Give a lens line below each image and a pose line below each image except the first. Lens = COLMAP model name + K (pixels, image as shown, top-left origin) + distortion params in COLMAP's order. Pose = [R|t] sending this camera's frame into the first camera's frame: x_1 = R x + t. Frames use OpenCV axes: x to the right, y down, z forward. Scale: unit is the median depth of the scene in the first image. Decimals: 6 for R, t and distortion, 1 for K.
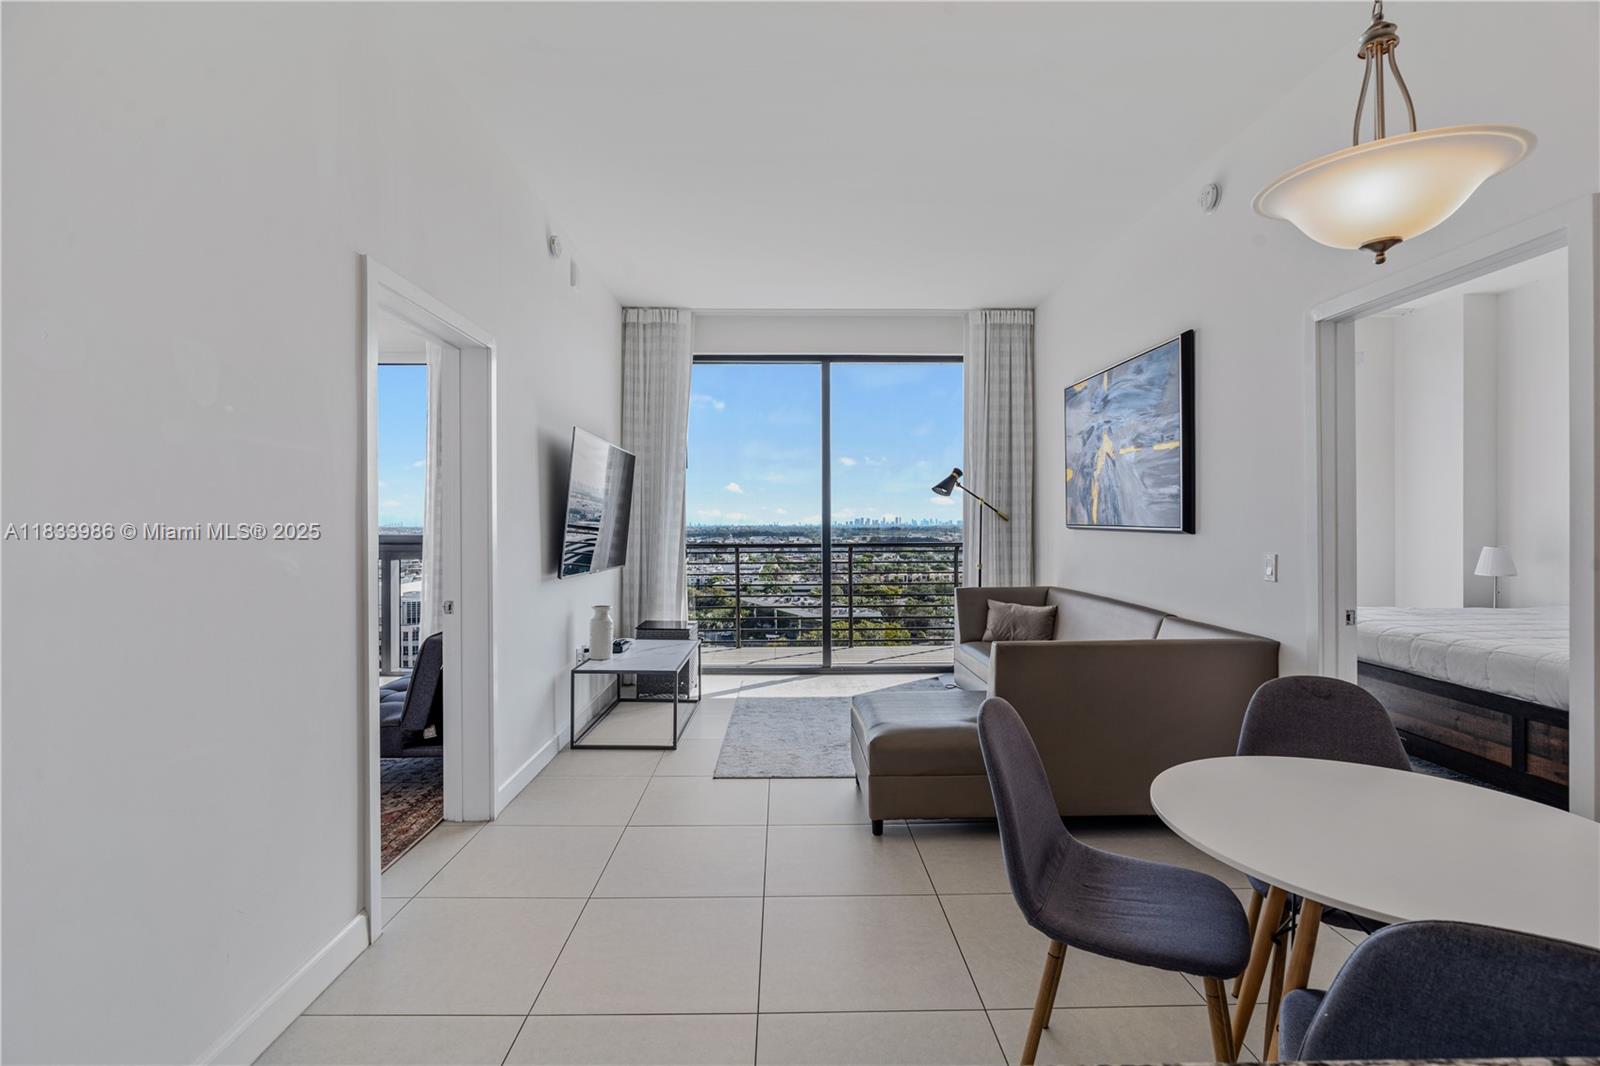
lens RADIAL K [[723.1, 0, 790.1], [0, 723.1, 524.0], [0, 0, 1]] dist [-0.001661, 0.000159]
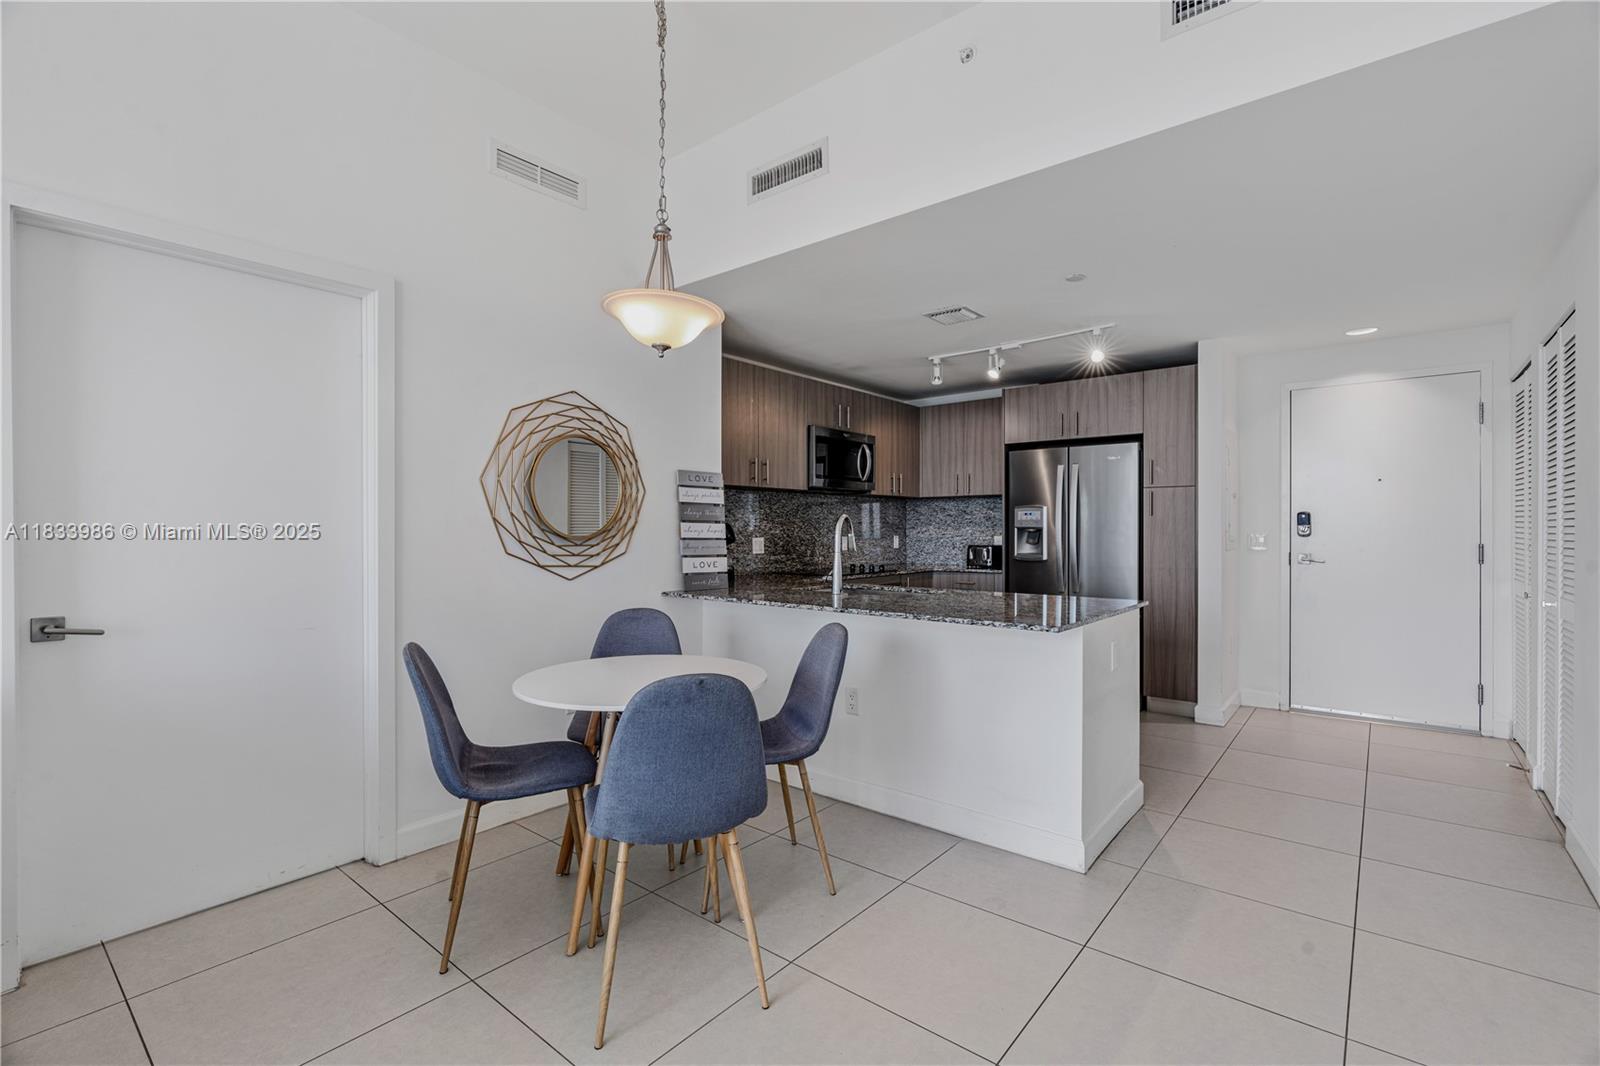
lens RADIAL K [[721.1, 0, 799.8], [0, 721.1, 530.2], [0, 0, 1]] dist [-0.000770, 0.000464]
pose [[-0.767137, 0.005175, 0.641462, -0.143993], [0.005788, 0.999983, -0.001145, 0.017528], [-0.641457, 0.002834, -0.767154, 0.523508]]
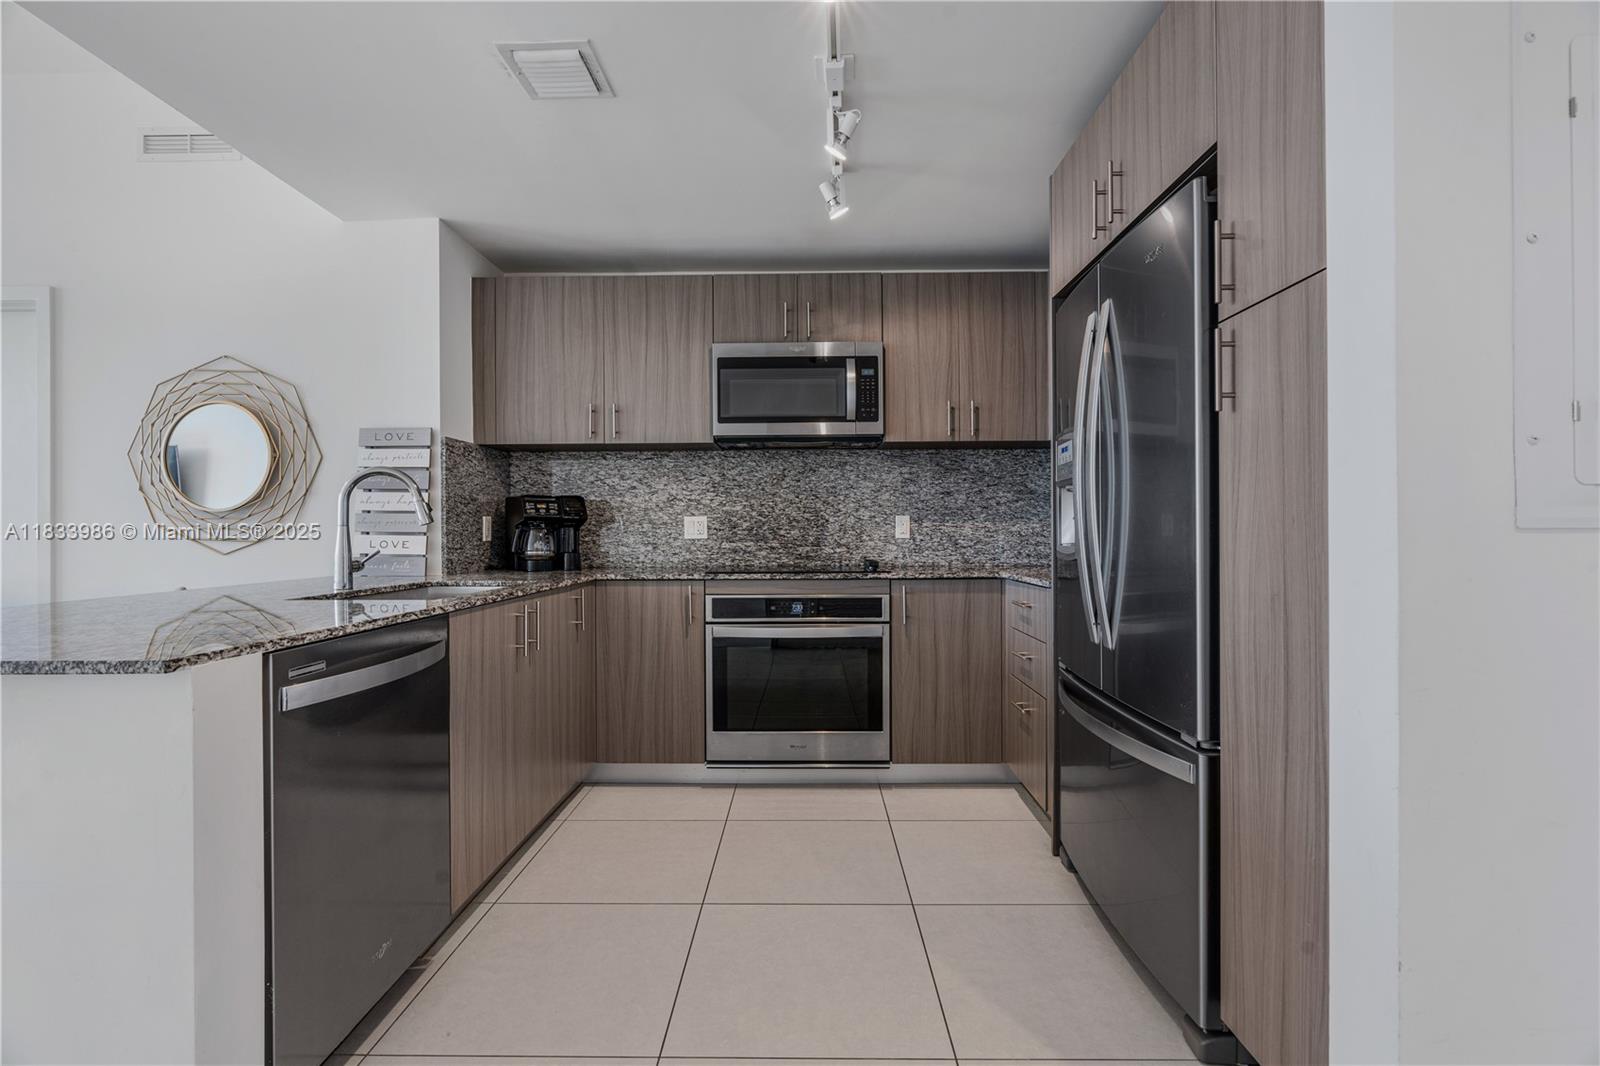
lens RADIAL K [[719.3, 0, 804.4], [0, 719.3, 533.2], [0, 0, 1]] dist [-0.010402, 0.000294]
pose [[0.021917, 0.003021, 0.999755, -0.166979], [0.004933, 0.999983, -0.003130, 0.043669], [-0.999748, 0.005000, 0.021902, -0.261677]]
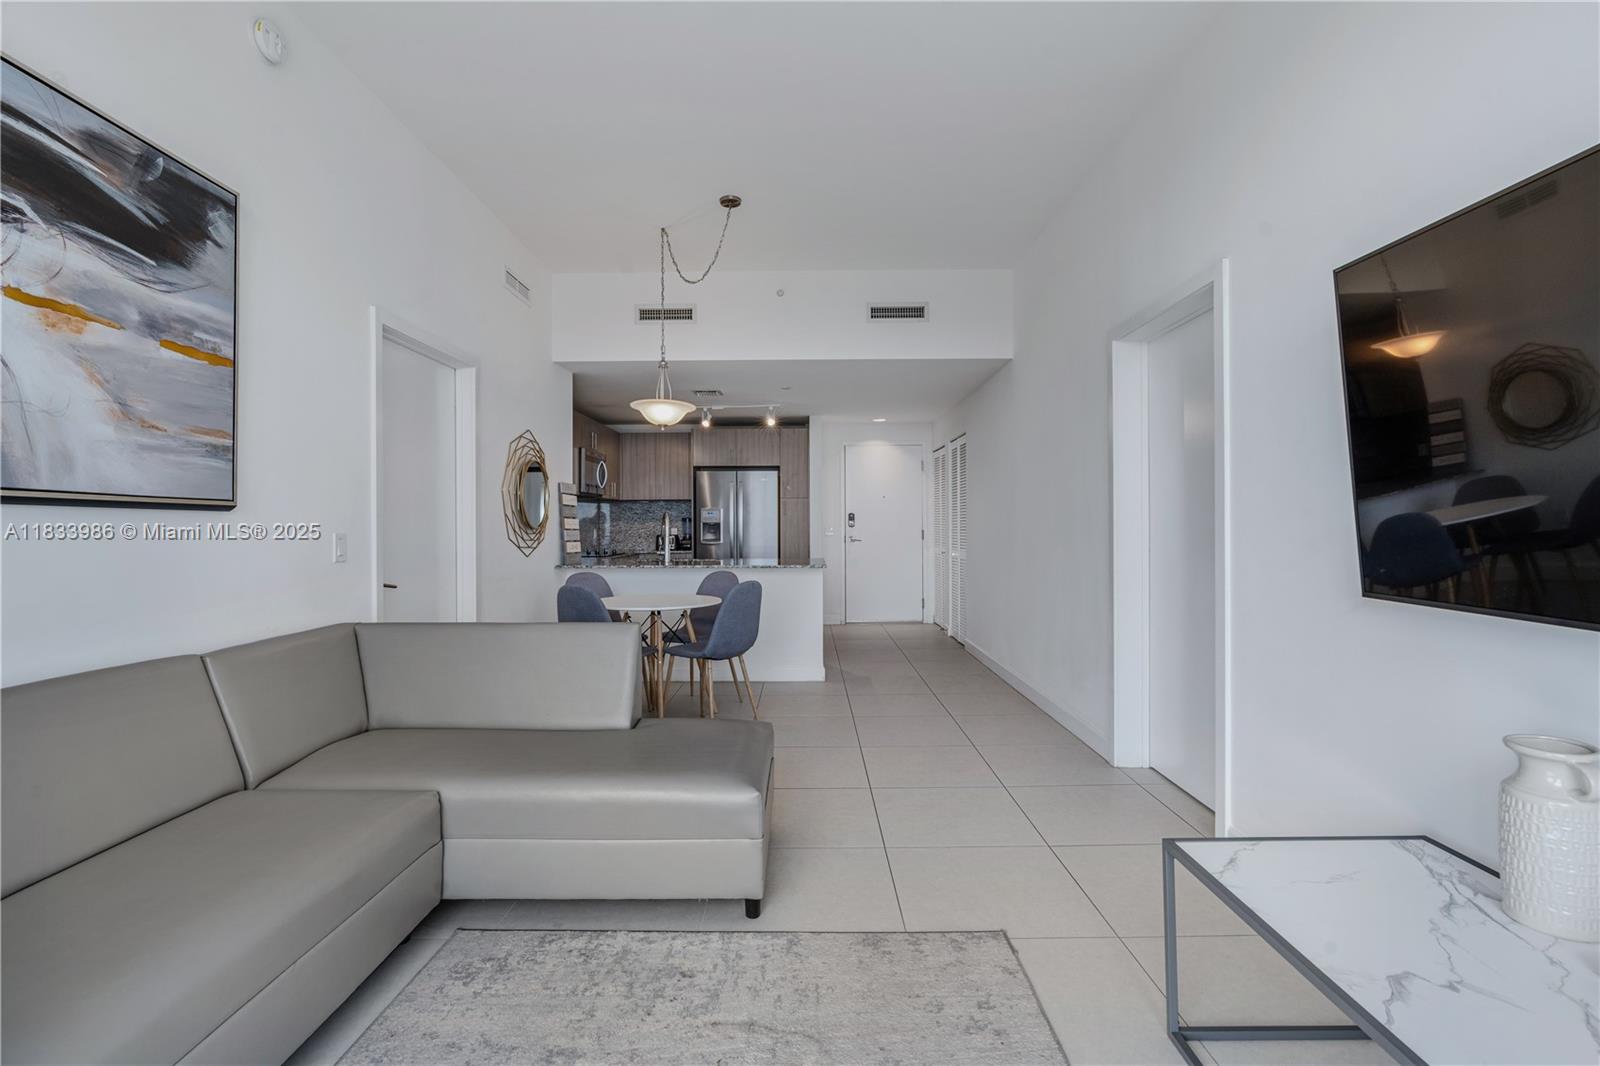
lens RADIAL K [[739.3, 0, 795.7], [0, 739.3, 520.5], [0, 0, 1]] dist [-0.002680, 0.001449]
pose [[-0.999693, 0.010300, 0.022533, 0.029615], [0.010203, 0.999938, -0.004425, 0.019802], [-0.022578, -0.004194, -0.999736, 1.077274]]
